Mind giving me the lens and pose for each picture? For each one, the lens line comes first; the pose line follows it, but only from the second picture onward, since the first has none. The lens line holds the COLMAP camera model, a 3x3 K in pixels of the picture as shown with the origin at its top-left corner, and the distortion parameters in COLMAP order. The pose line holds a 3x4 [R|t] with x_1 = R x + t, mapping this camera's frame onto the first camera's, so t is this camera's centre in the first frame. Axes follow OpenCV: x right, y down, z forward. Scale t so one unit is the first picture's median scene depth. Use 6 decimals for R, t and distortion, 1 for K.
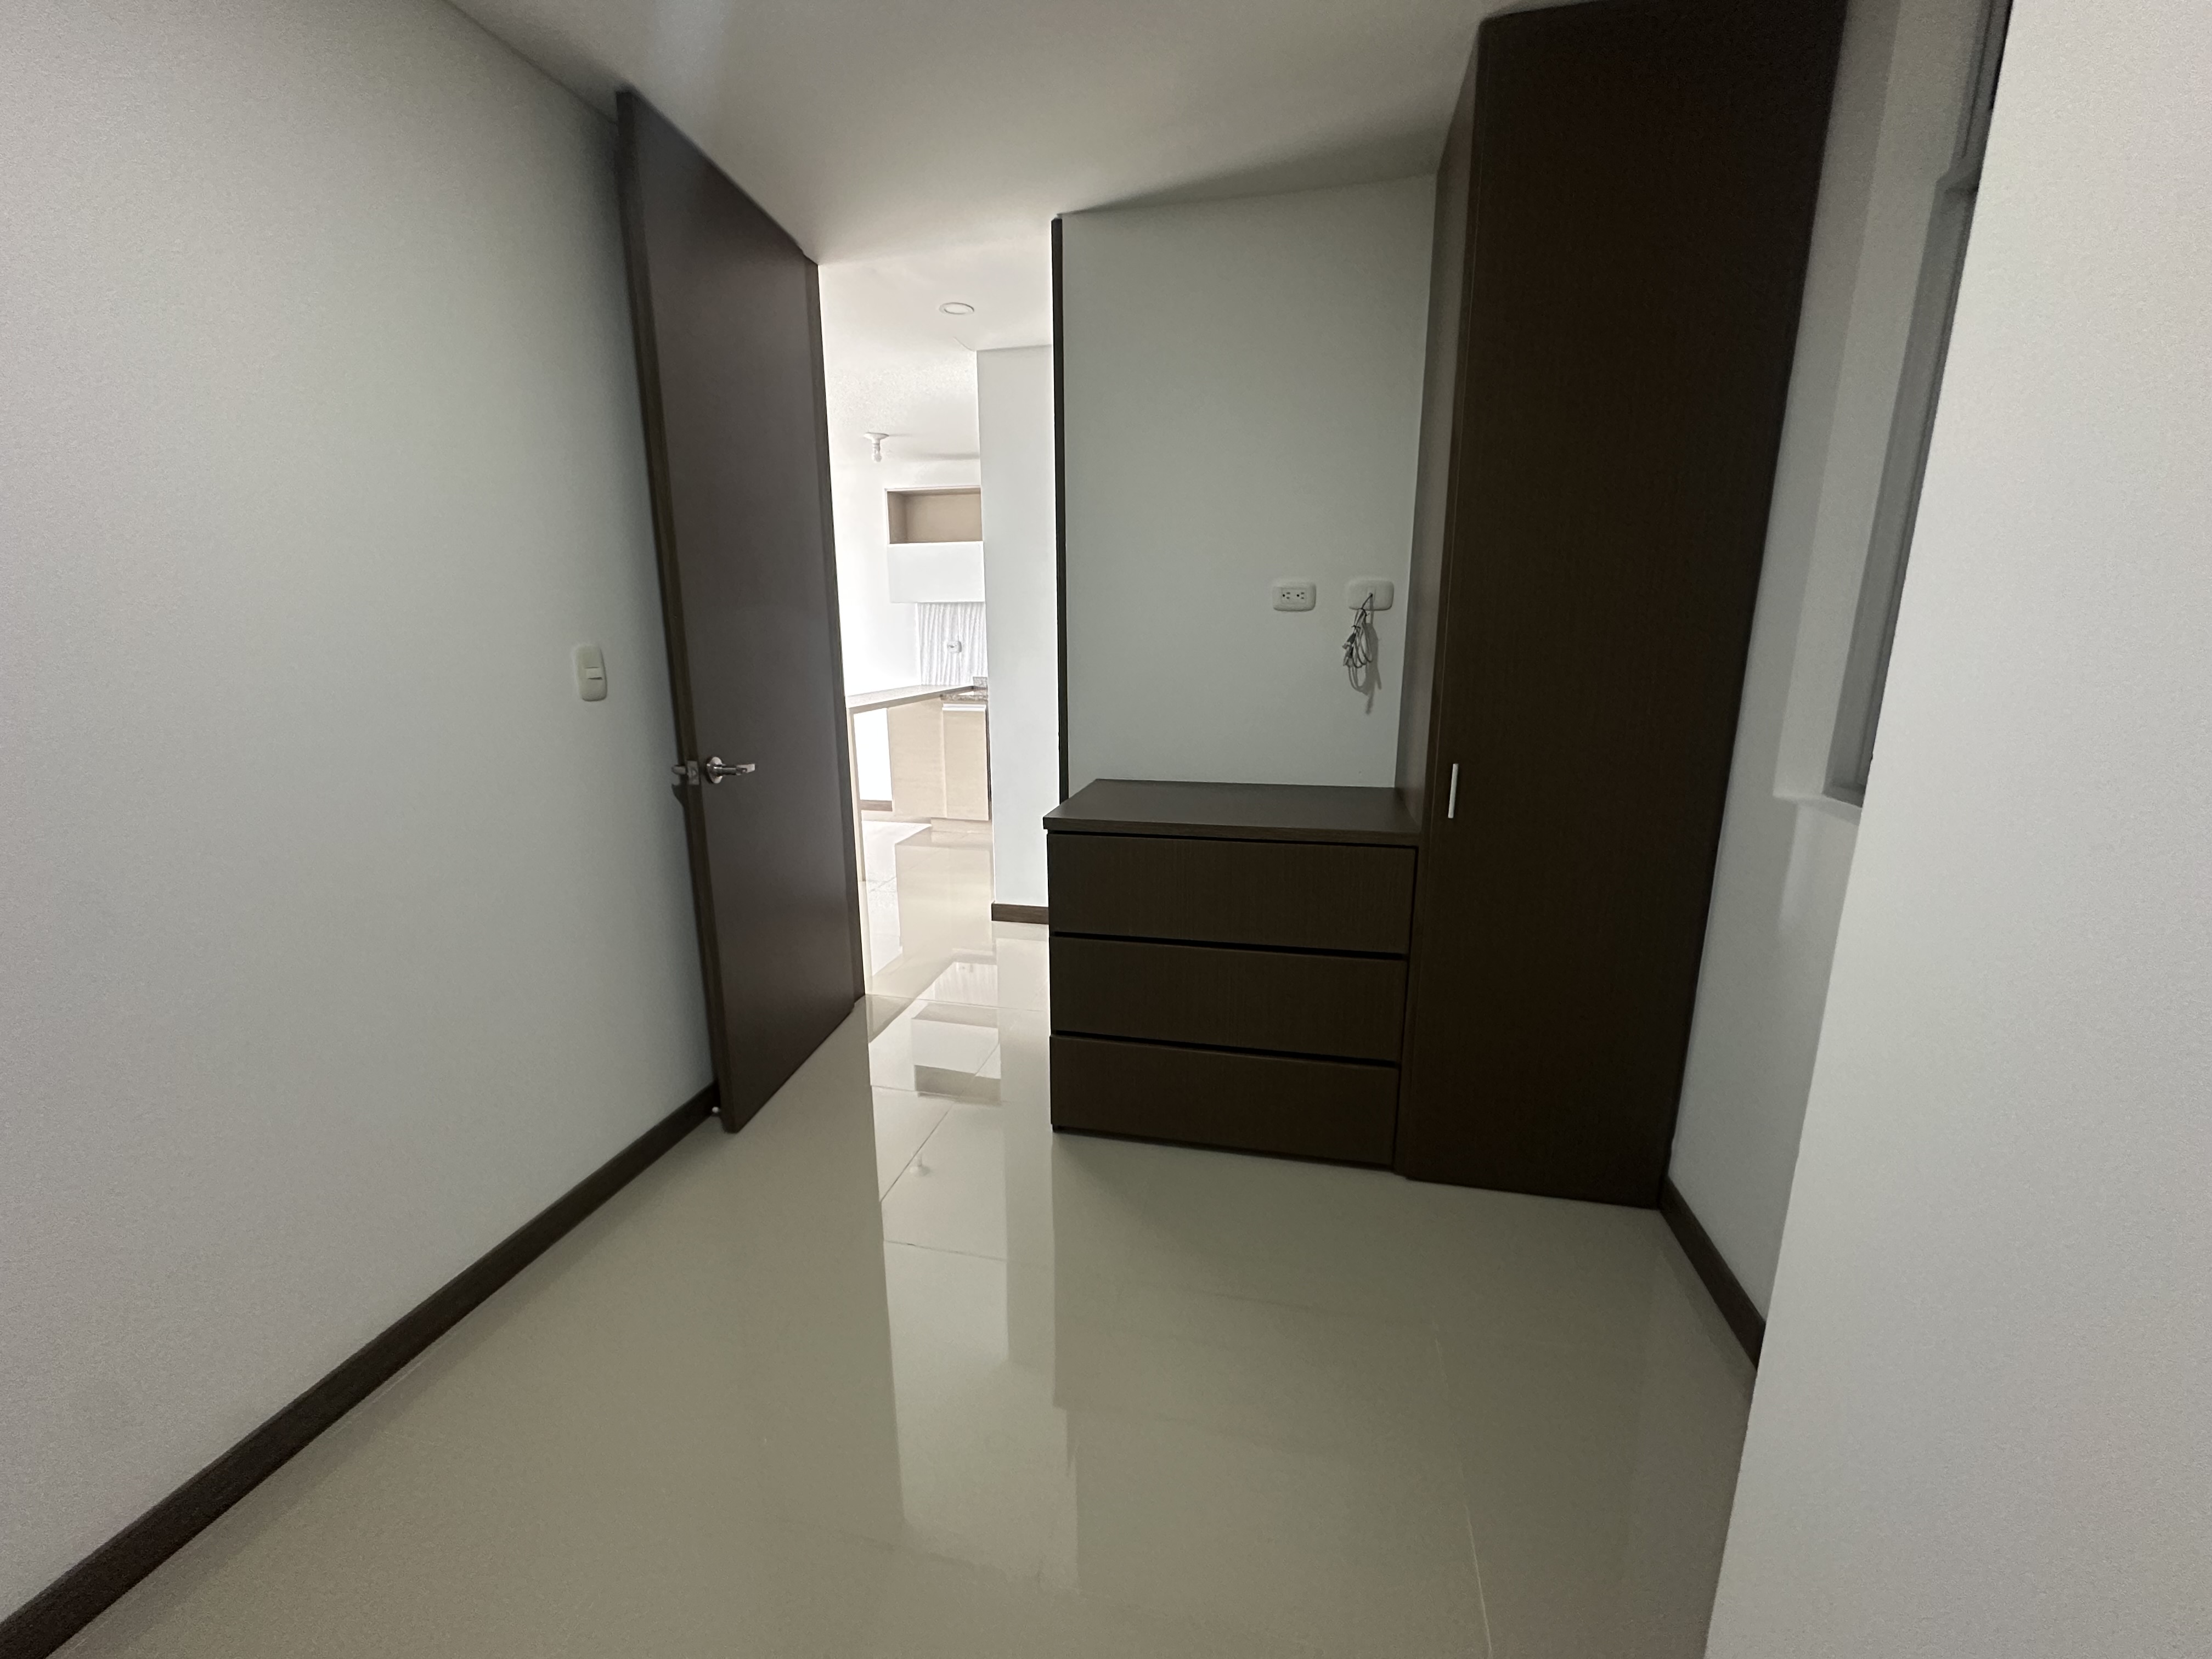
lens RADIAL K [[885.0, 0, 1106.0], [0, 885.0, 829.5], [0, 0, 1]] dist [-0.001382, 0.000353]
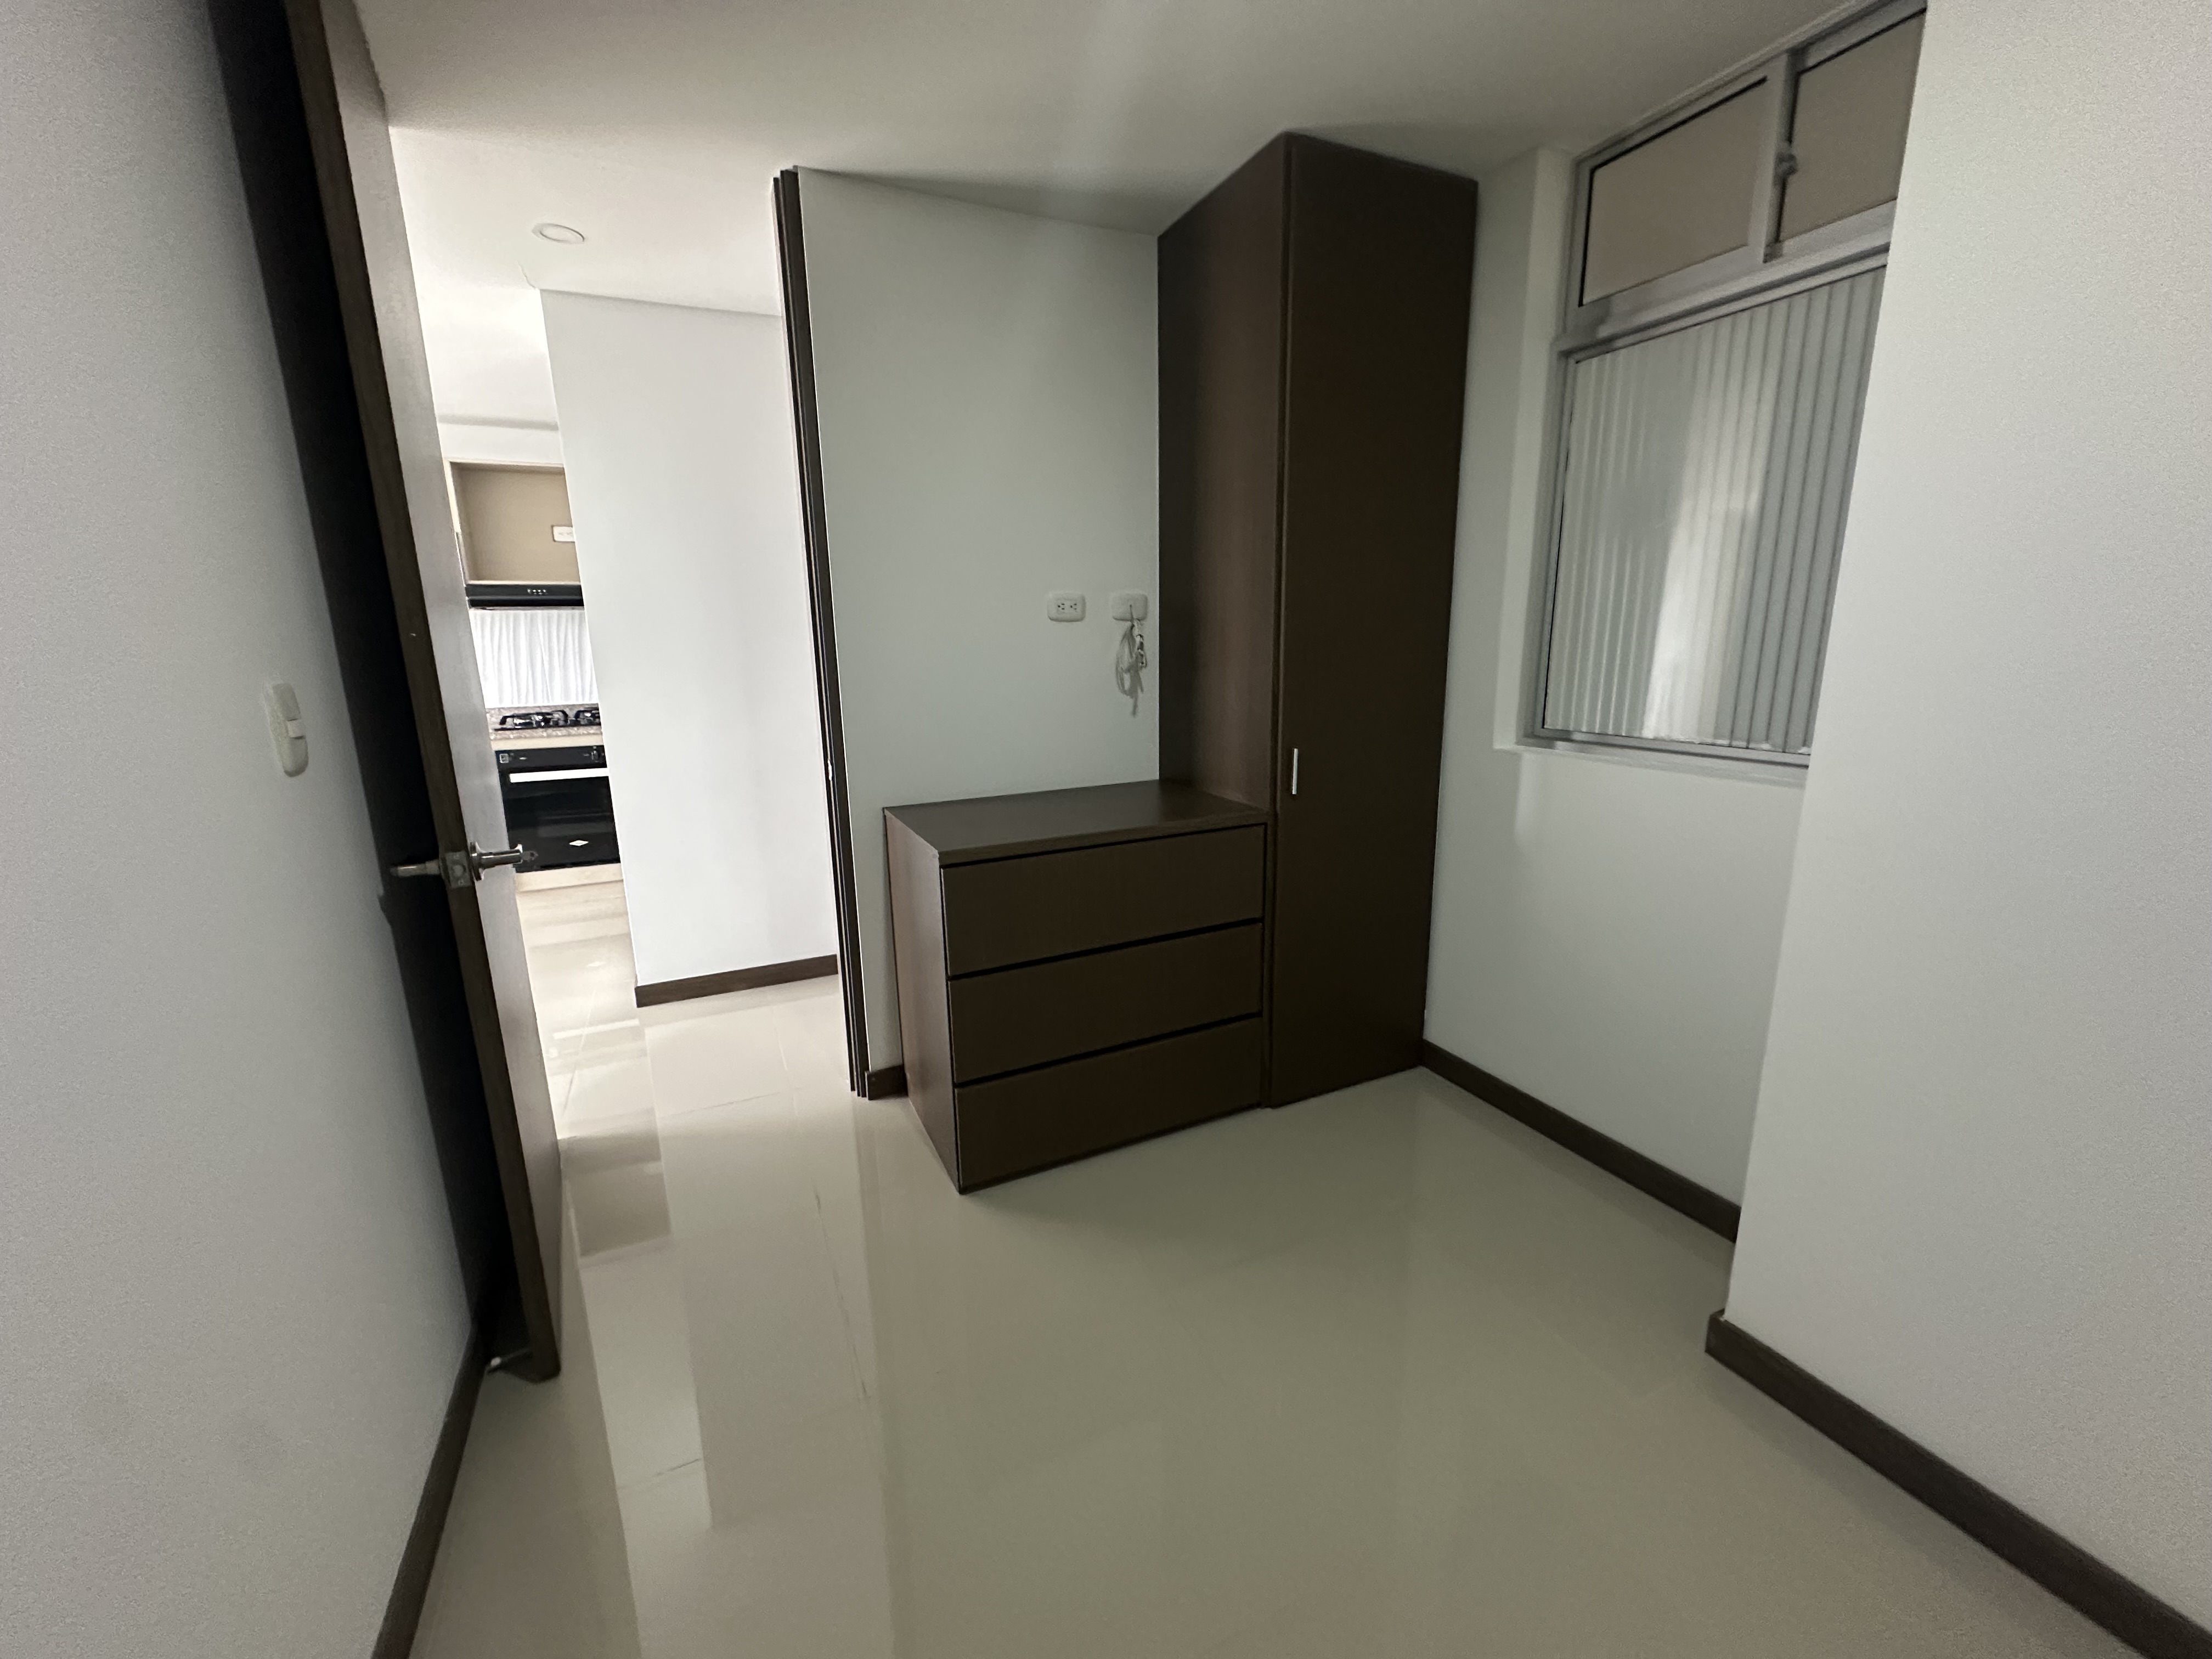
lens RADIAL K [[882.7, 0, 1109.2], [0, 882.7, 831.7], [0, 0, 1]] dist [-0.000858, 0.000029]
pose [[0.788210, -0.145580, 0.597940, -0.406757], [0.150623, 0.987702, 0.041923, -0.039487], [-0.596689, 0.057019, 0.800444, 0.155738]]
